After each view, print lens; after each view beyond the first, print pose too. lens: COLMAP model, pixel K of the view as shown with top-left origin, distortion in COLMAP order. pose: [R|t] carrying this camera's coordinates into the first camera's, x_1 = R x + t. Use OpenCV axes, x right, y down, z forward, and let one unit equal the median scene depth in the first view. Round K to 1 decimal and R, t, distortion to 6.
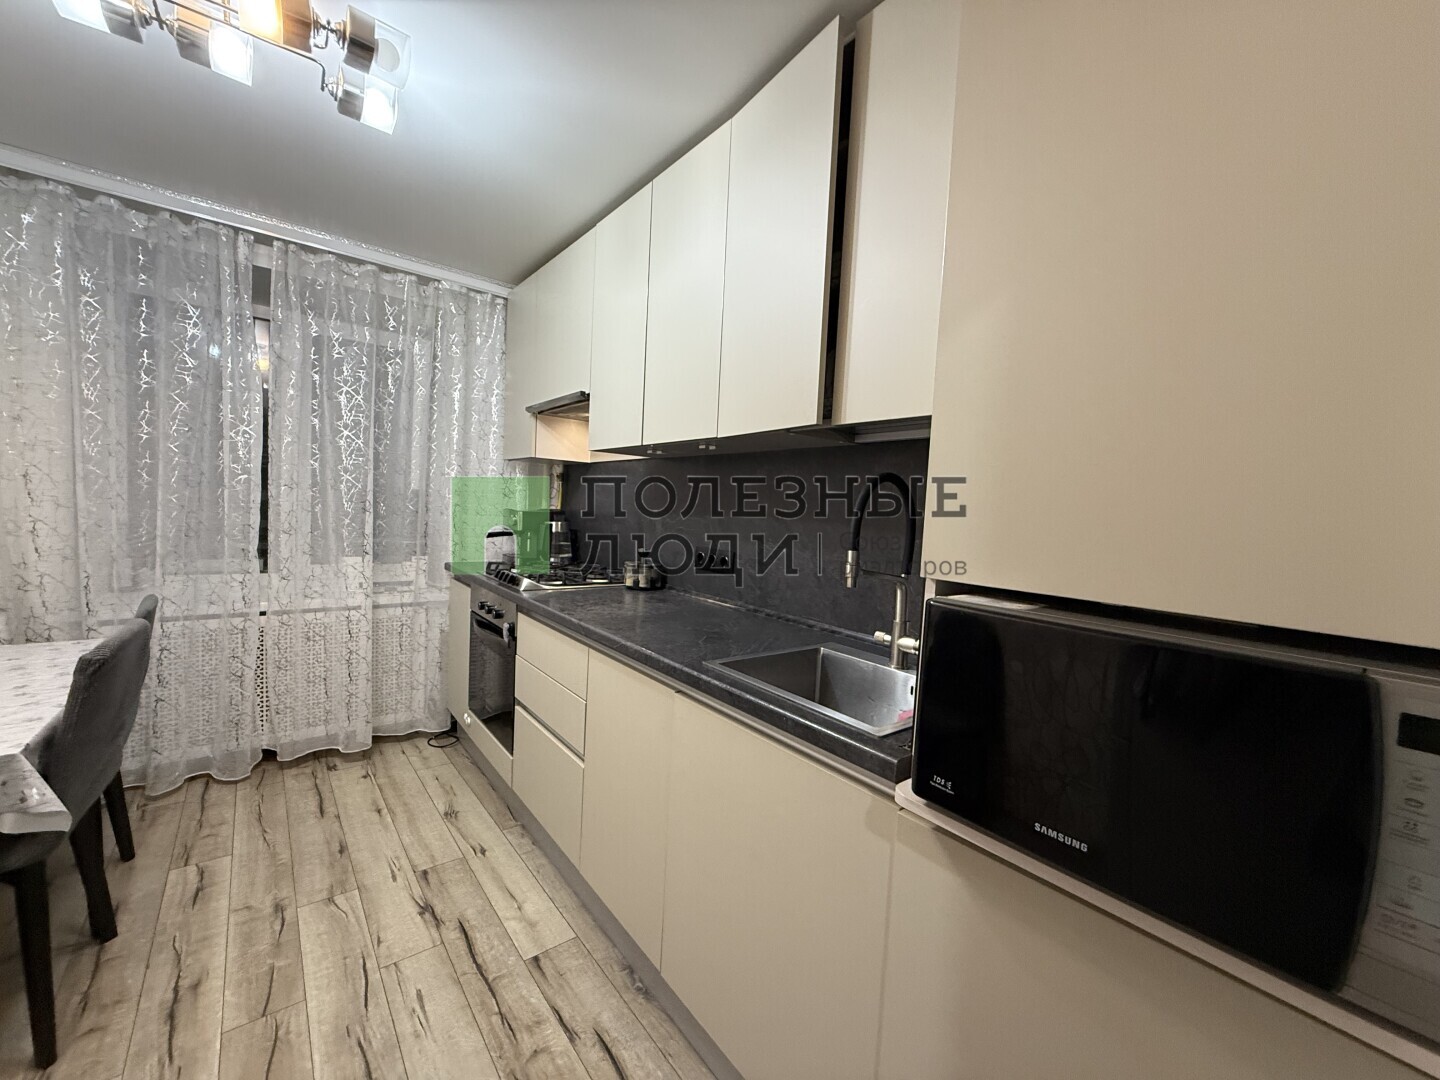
lens RADIAL K [[572.4, 0, 721.0], [0, 572.4, 537.1], [0, 0, 1]] dist [0.000003, -0.000082]
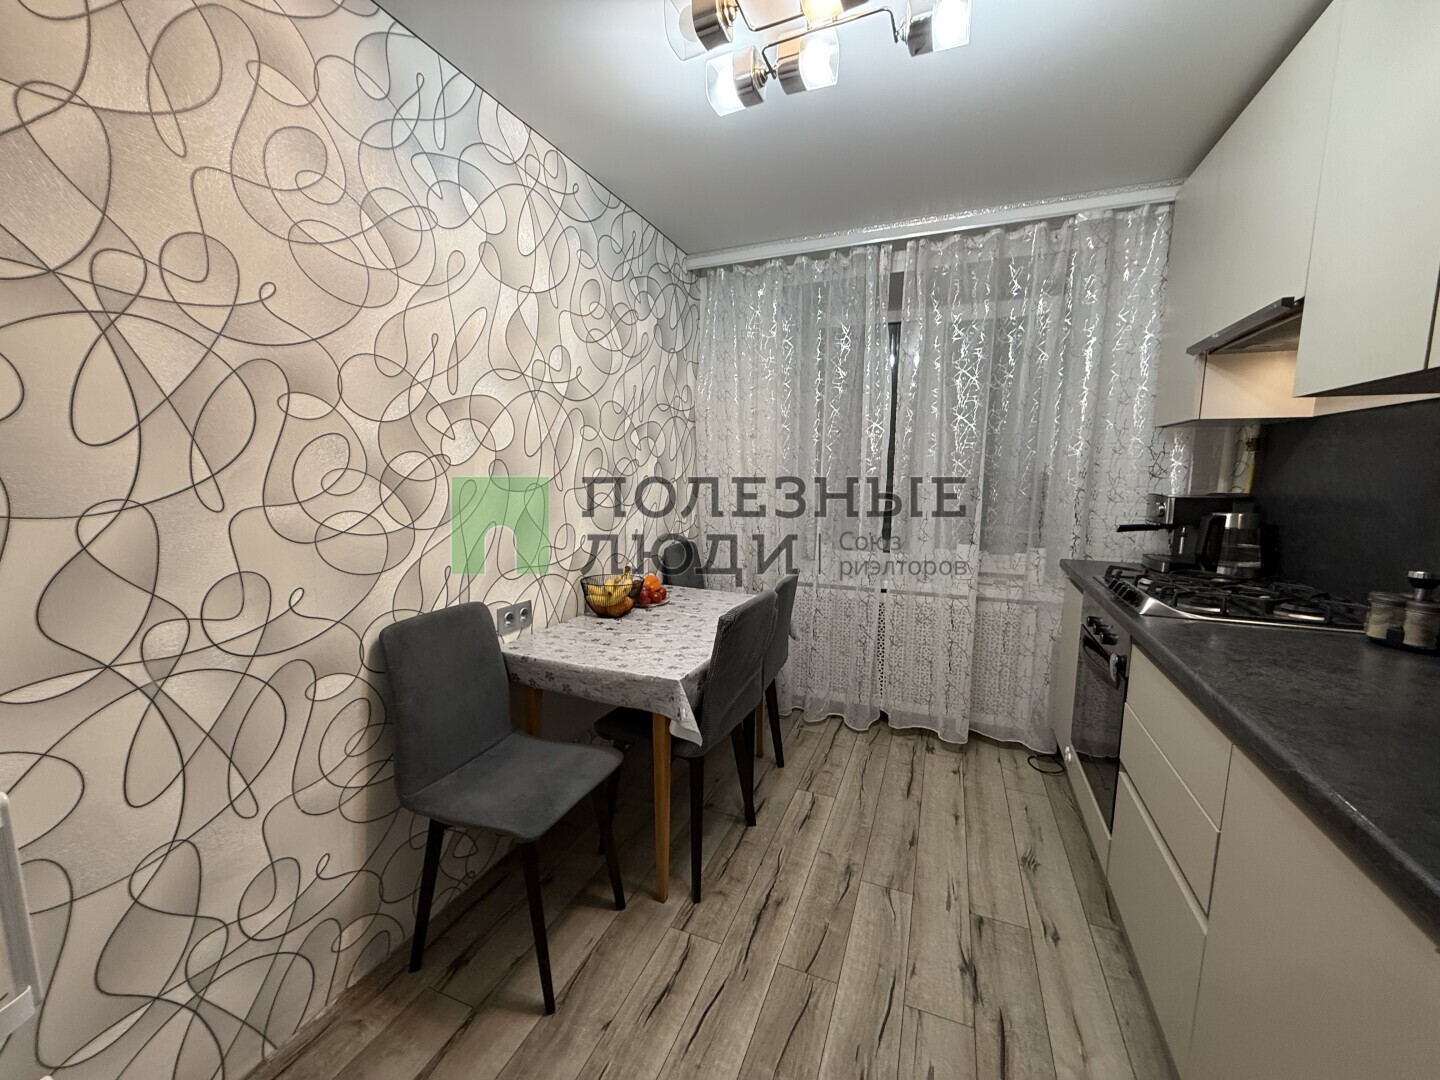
lens RADIAL K [[572.4, 0, 714.7], [0, 572.4, 541.5], [0, 0, 1]] dist [0.000003, -0.000082]
pose [[0.482305, 0.065475, -0.873553, 0.006583], [-0.026679, 0.997838, 0.060060, -0.021556], [0.875597, -0.005662, 0.483009, 0.181222]]
